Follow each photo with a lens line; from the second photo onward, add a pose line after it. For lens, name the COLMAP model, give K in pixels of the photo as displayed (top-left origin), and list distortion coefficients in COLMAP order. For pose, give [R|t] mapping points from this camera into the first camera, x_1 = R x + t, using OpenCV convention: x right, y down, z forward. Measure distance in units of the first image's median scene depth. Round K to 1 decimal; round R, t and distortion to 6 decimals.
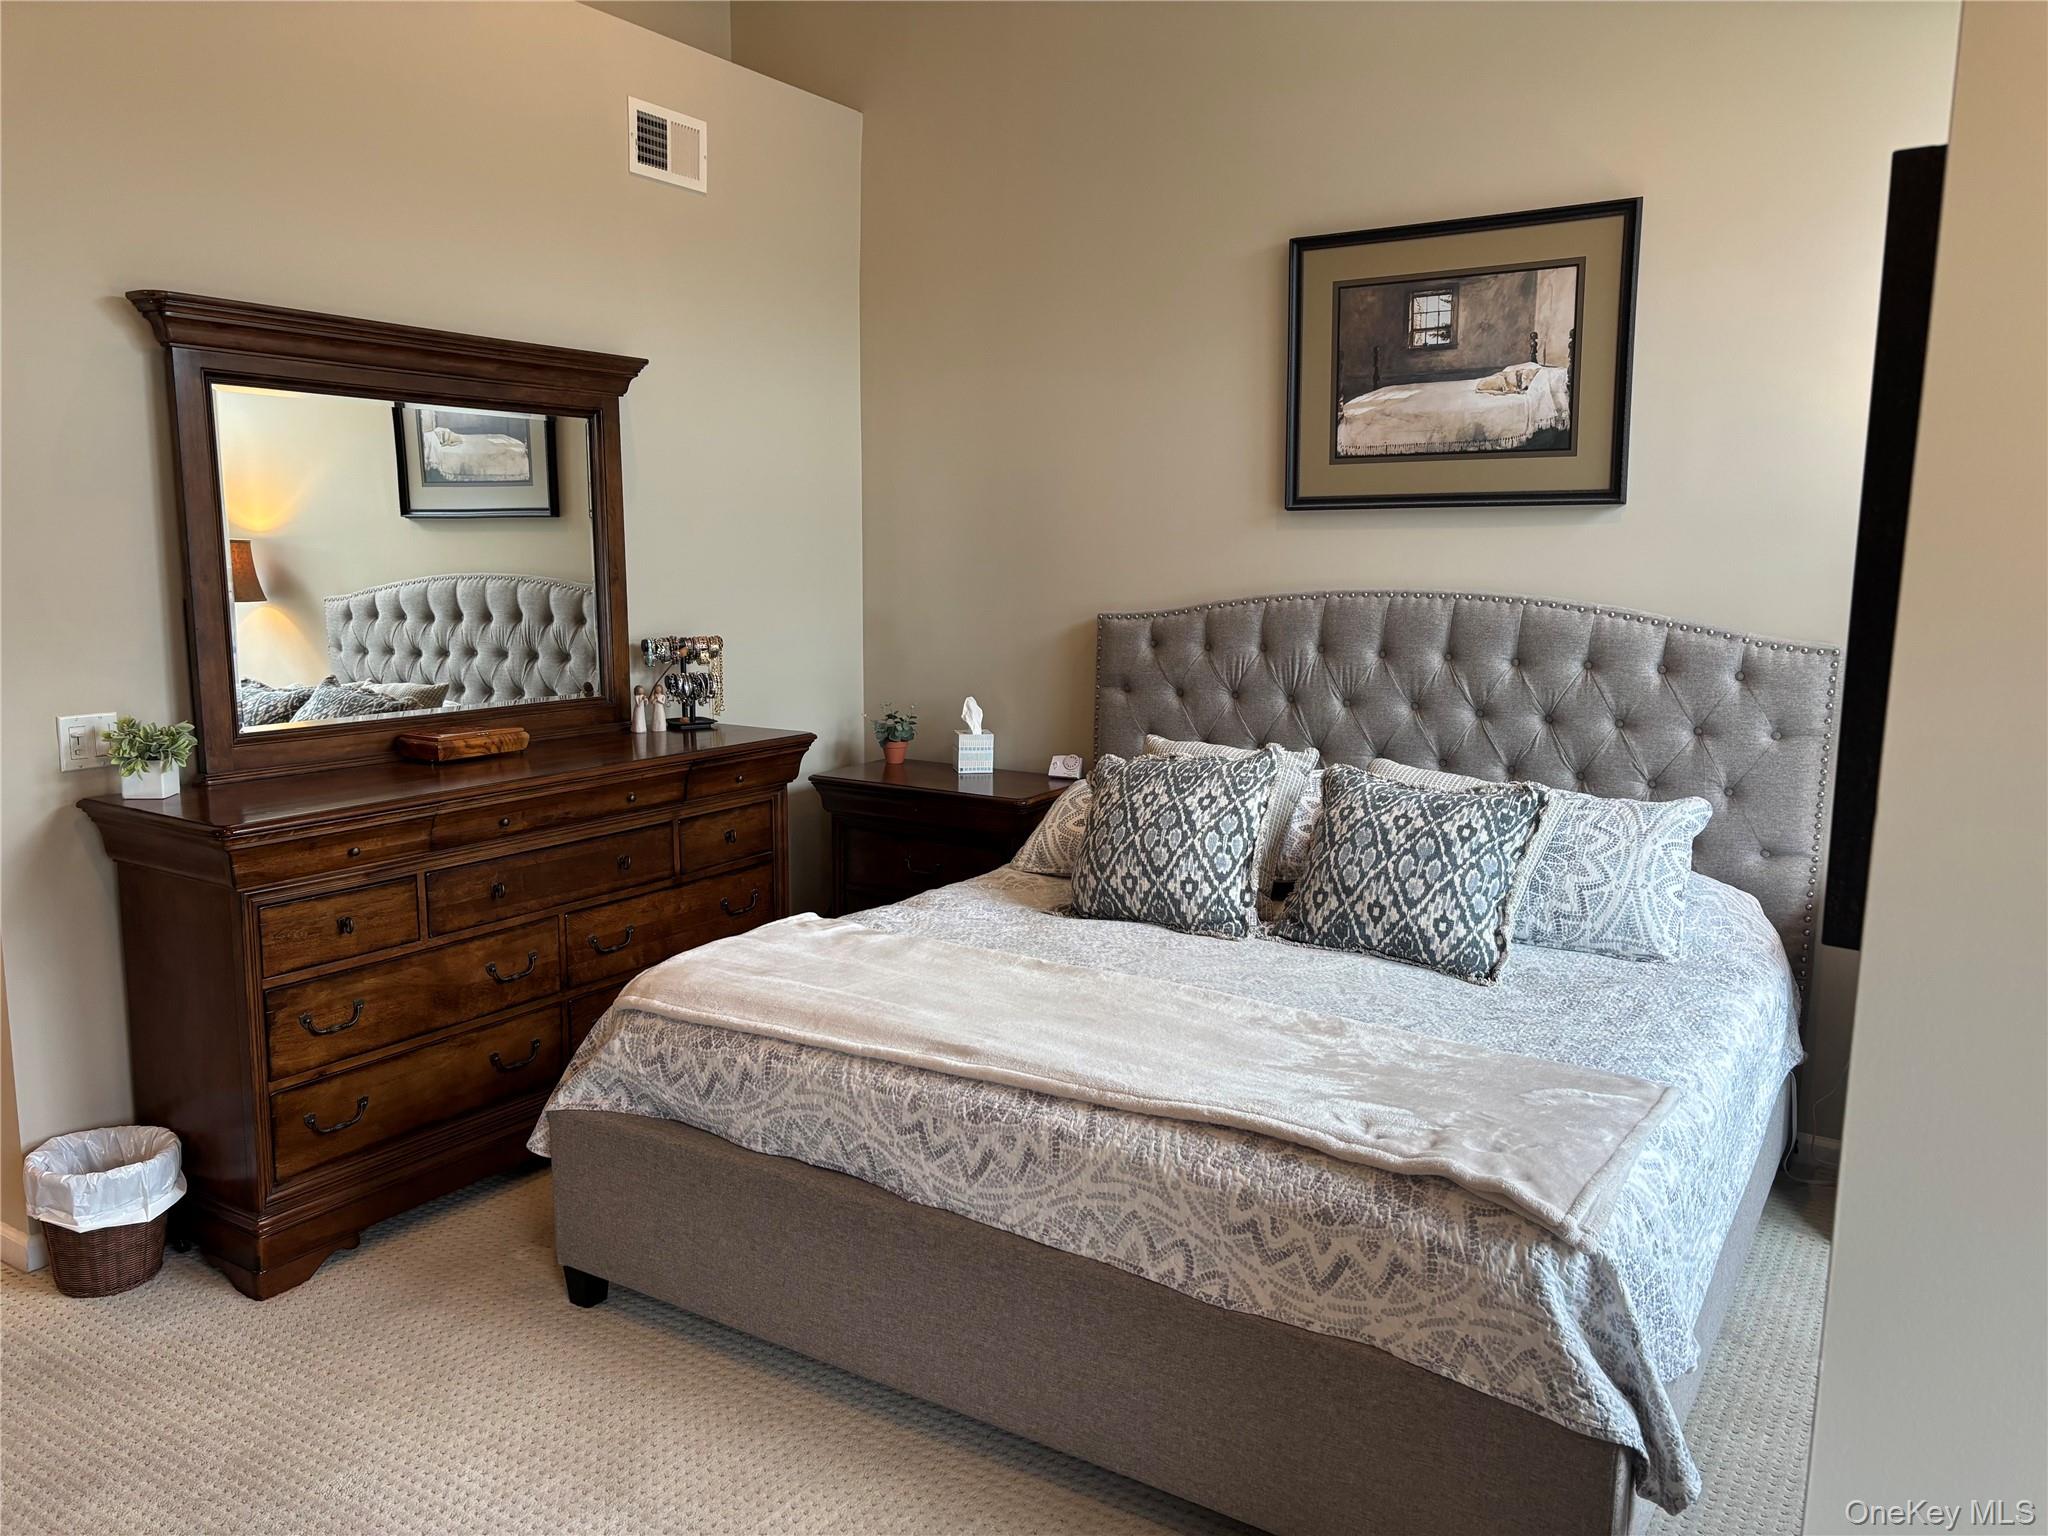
lens RADIAL K [[1537.4, 0, 1024.0], [0, 1537.4, 768.0], [0, 0, 1]] dist [0.061059, -0.075915]
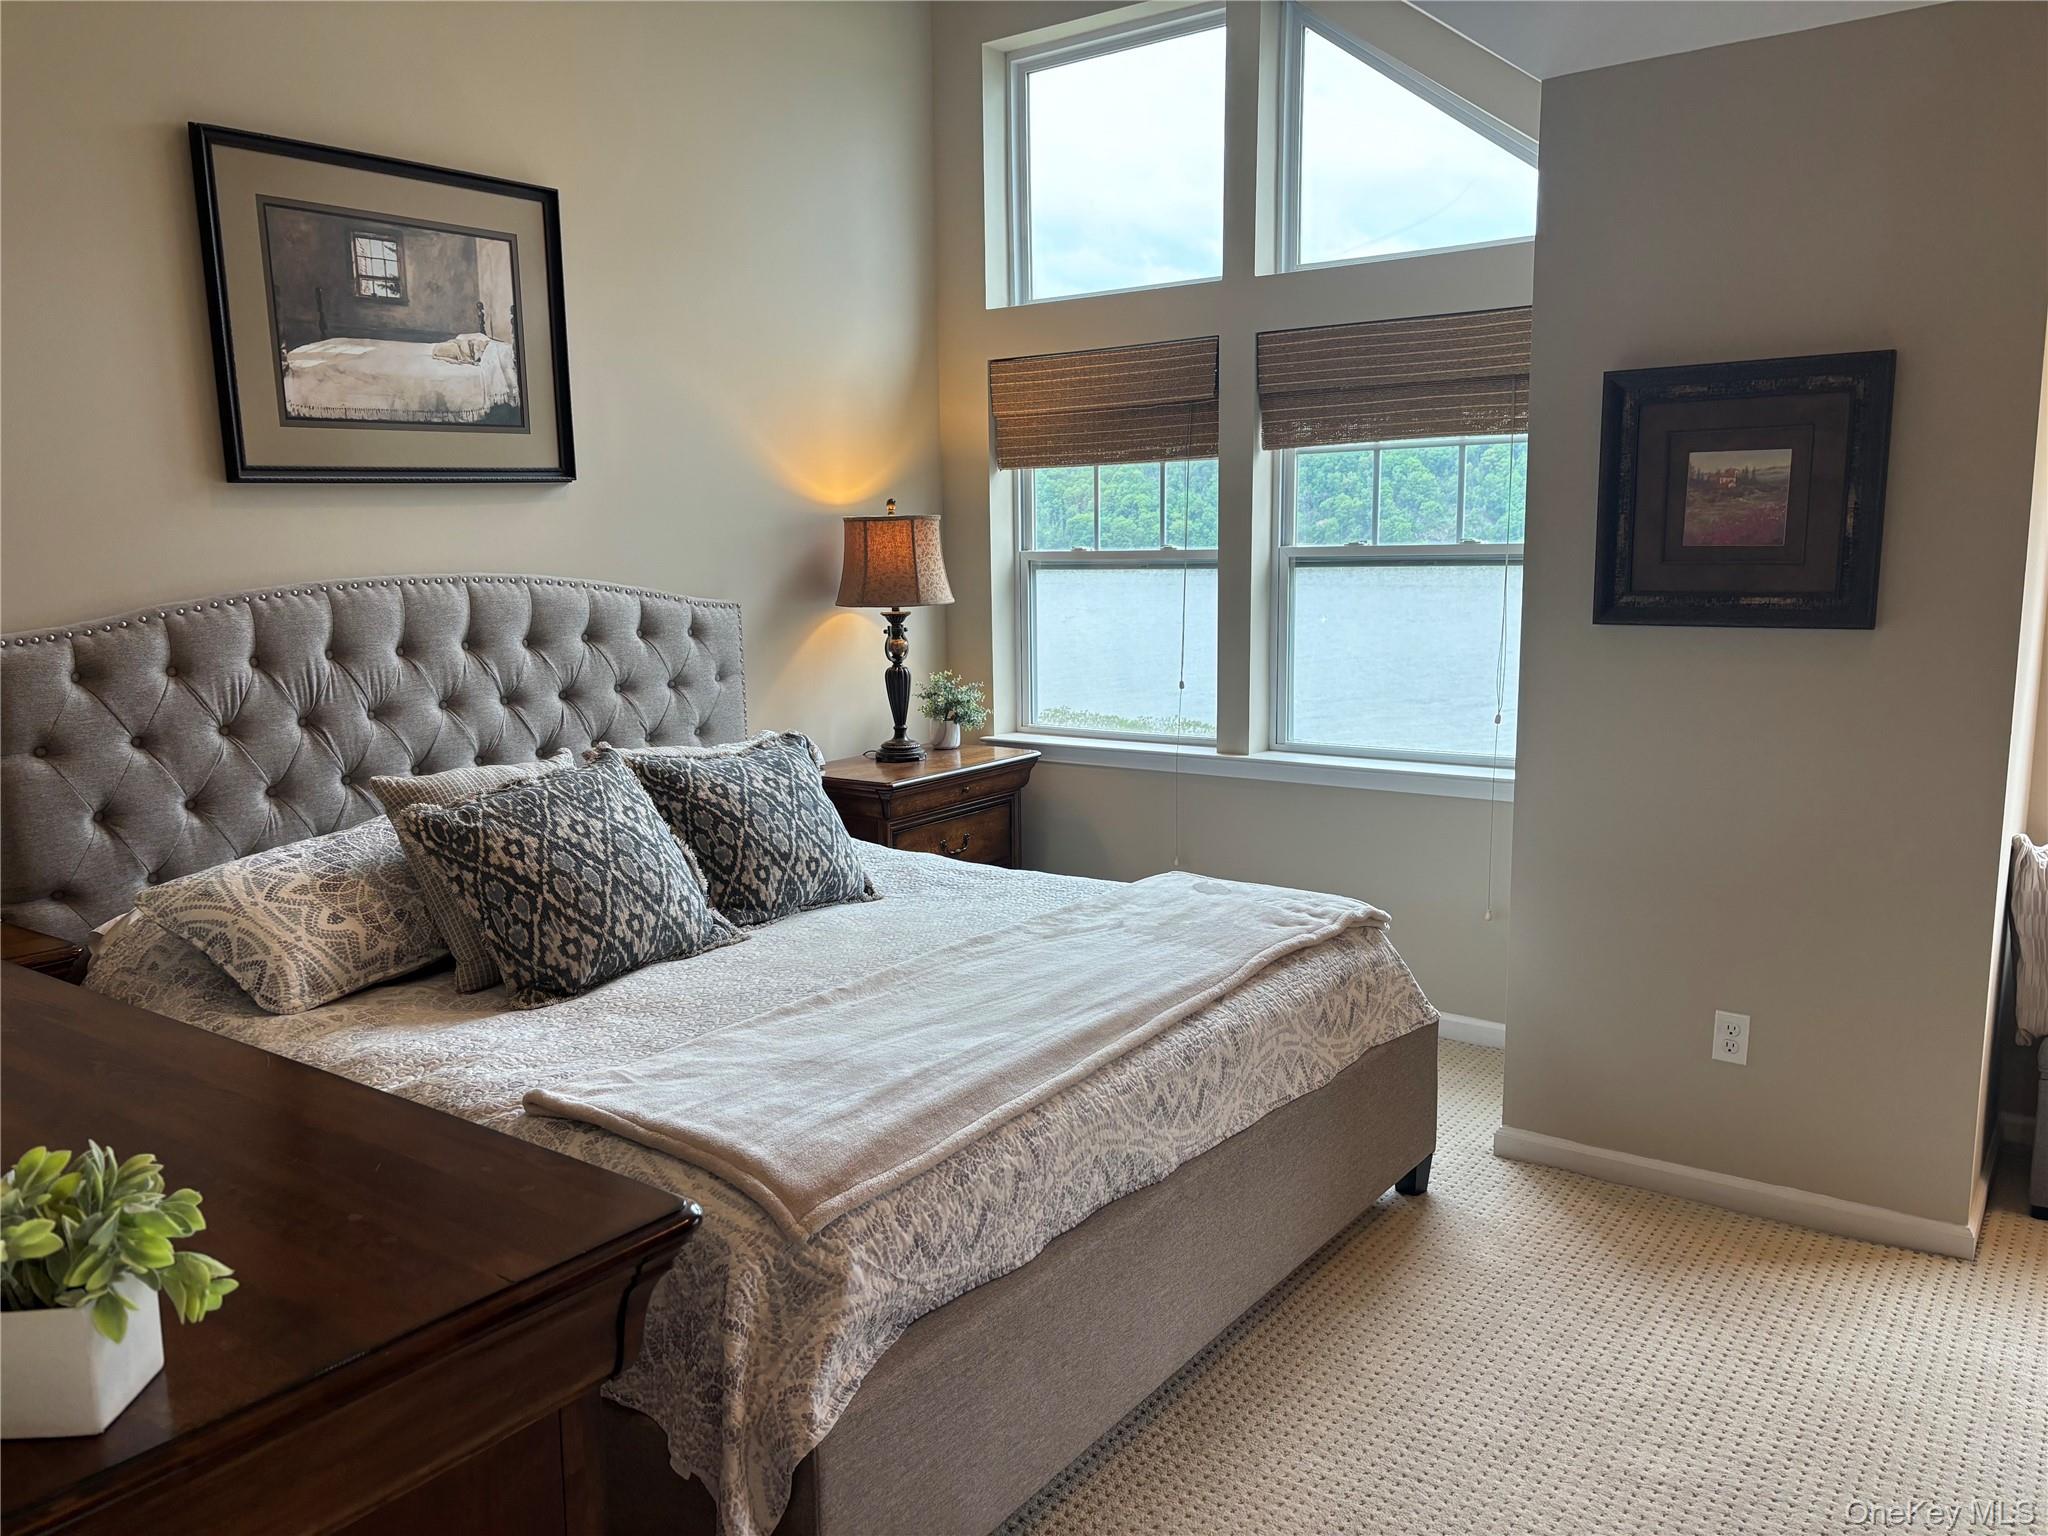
lens RADIAL K [[1552.6, 0, 1024.0], [0, 1552.6, 768.0], [0, 0, 1]] dist [0.056165, -0.001380]
pose [[0.069576, -0.167016, 0.983496, -0.657382], [0.170734, 0.973333, 0.153212, -0.091109], [-0.982858, 0.157256, 0.096236, 0.620382]]
